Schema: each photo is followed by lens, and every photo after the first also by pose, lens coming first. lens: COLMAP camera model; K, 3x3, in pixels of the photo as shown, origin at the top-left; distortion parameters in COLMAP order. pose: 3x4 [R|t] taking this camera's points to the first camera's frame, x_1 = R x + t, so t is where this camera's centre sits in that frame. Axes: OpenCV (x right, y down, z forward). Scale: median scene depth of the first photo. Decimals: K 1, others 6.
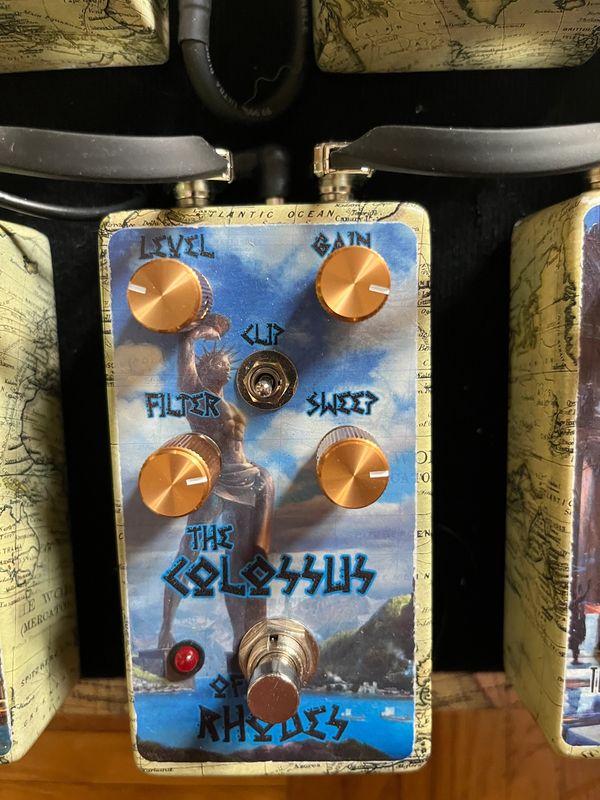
lens RADIAL K [[627.4, 0, 299.7], [0, 627.4, 399.3], [0, 0, 1]] dist [-0.003740, -0.018890]
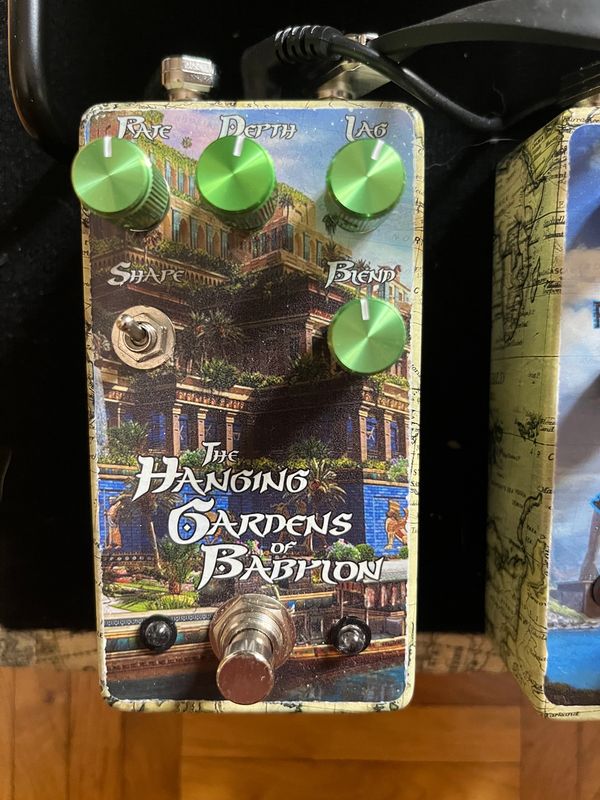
lens RADIAL K [[627.4, 0, 300.0], [0, 627.4, 401.0], [0, 0, 1]] dist [-0.003740, -0.018890]
pose [[0.999648, 0.021926, 0.014969, -0.662609], [-0.021623, 0.999563, -0.020153, 0.159038], [-0.015404, 0.019822, 0.999685, 0.070815]]
